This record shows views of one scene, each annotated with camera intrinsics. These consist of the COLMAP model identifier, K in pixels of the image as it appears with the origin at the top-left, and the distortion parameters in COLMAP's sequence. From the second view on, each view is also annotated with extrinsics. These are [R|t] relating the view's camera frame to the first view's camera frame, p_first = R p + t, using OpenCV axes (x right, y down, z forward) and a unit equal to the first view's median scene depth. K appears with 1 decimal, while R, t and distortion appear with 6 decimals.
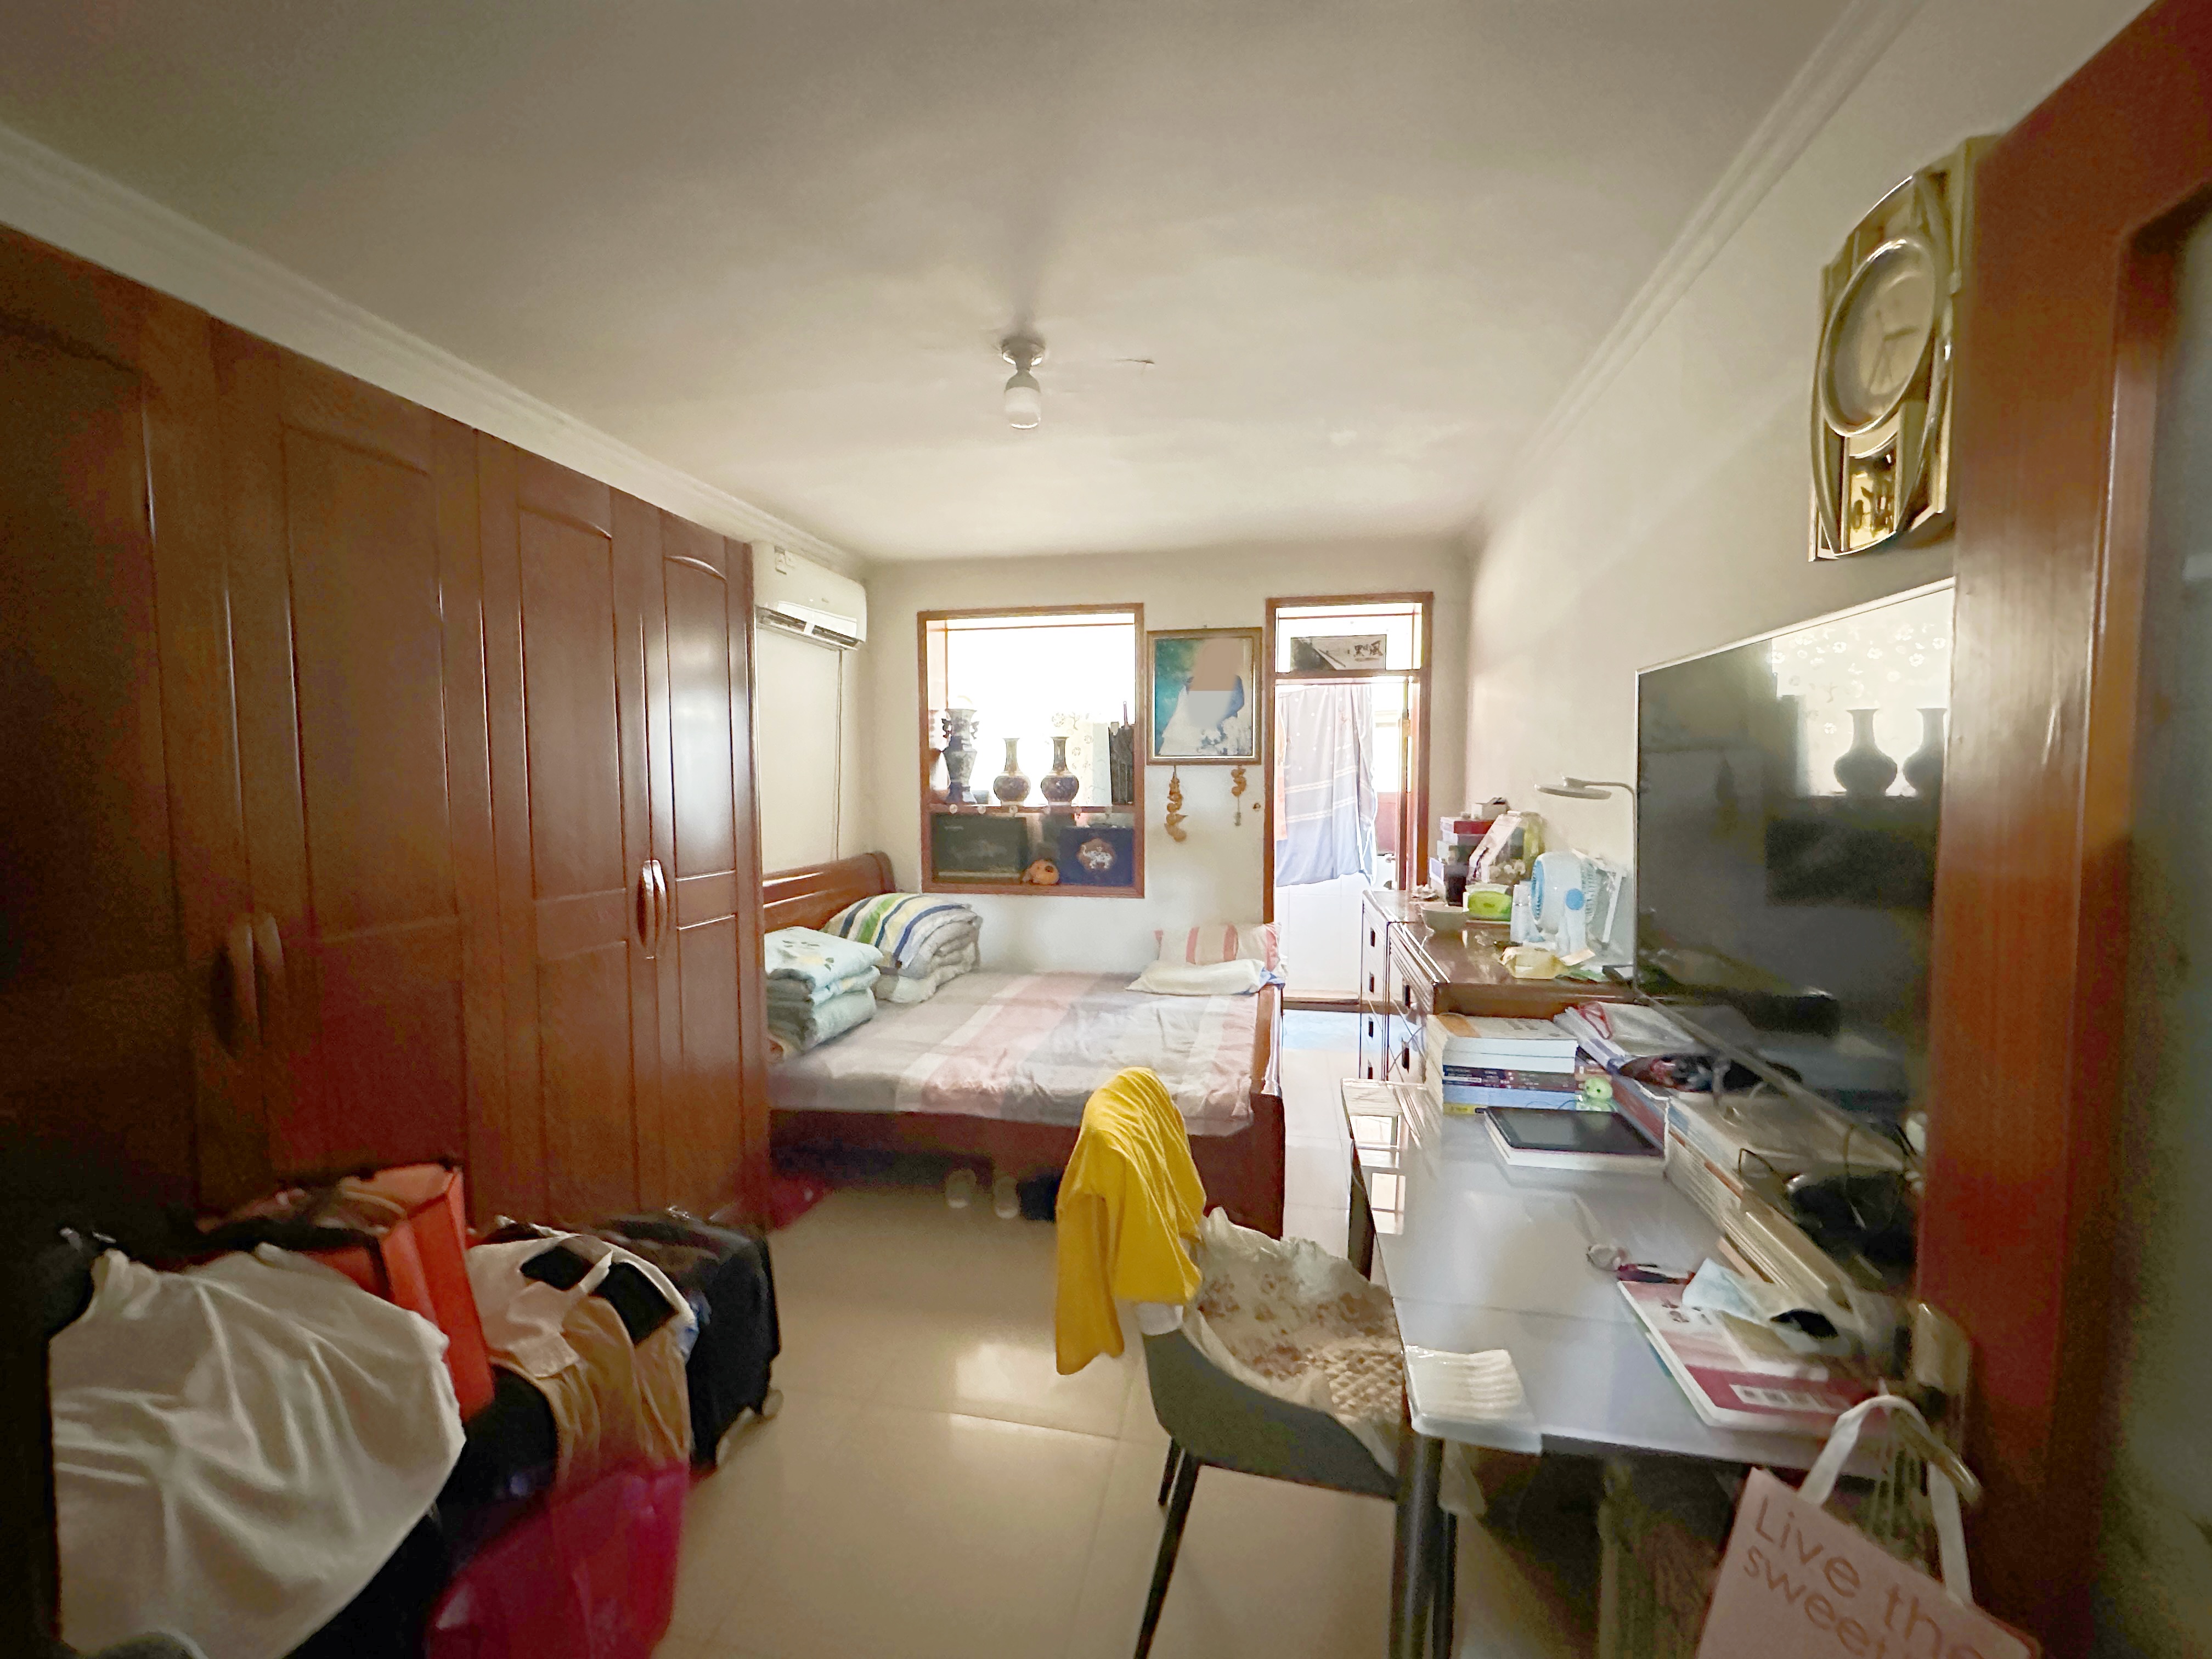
lens RADIAL K [[882.0, 0, 1106.9], [0, 882.0, 830.9], [0, 0, 1]] dist [-0.000920, -0.000428]
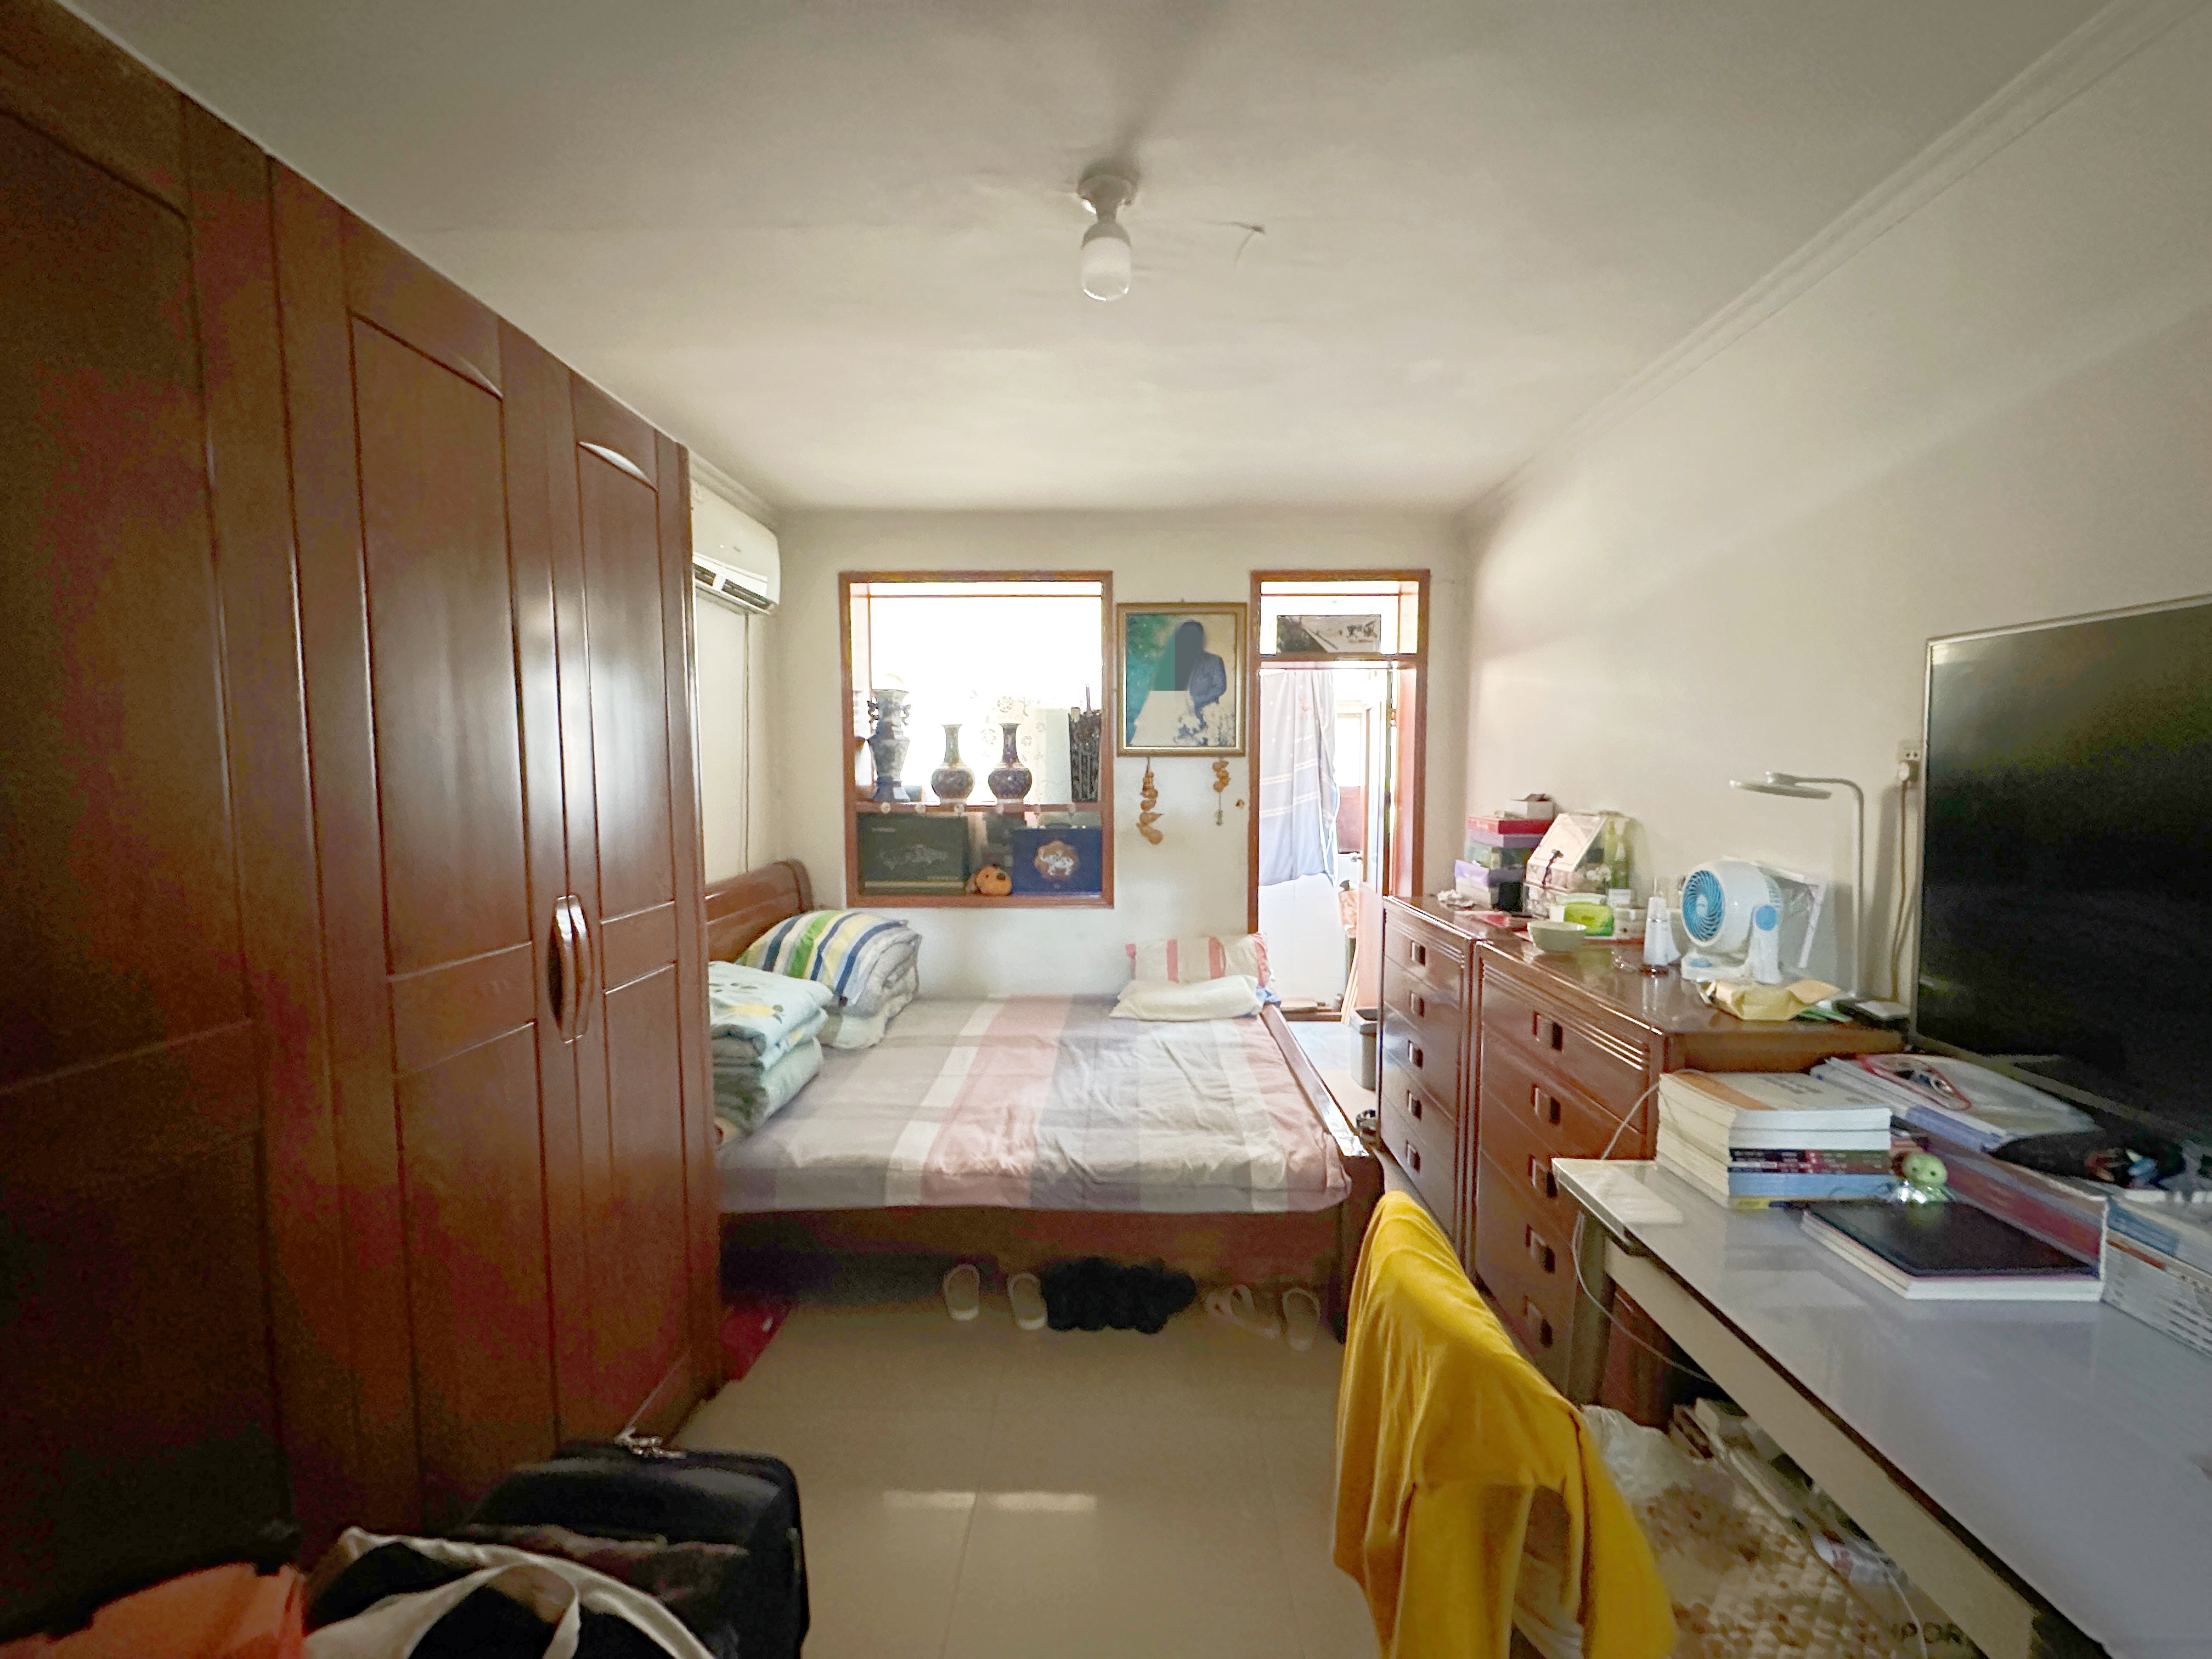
lens RADIAL K [[882.0, 0, 1106.9], [0, 882.0, 832.3], [0, 0, 1]] dist [-0.000920, -0.000428]
pose [[0.985601, -0.010933, 0.168735, -0.140903], [0.009232, 0.999898, 0.010863, -0.011419], [-0.168836, -0.009149, 0.985602, 0.170354]]
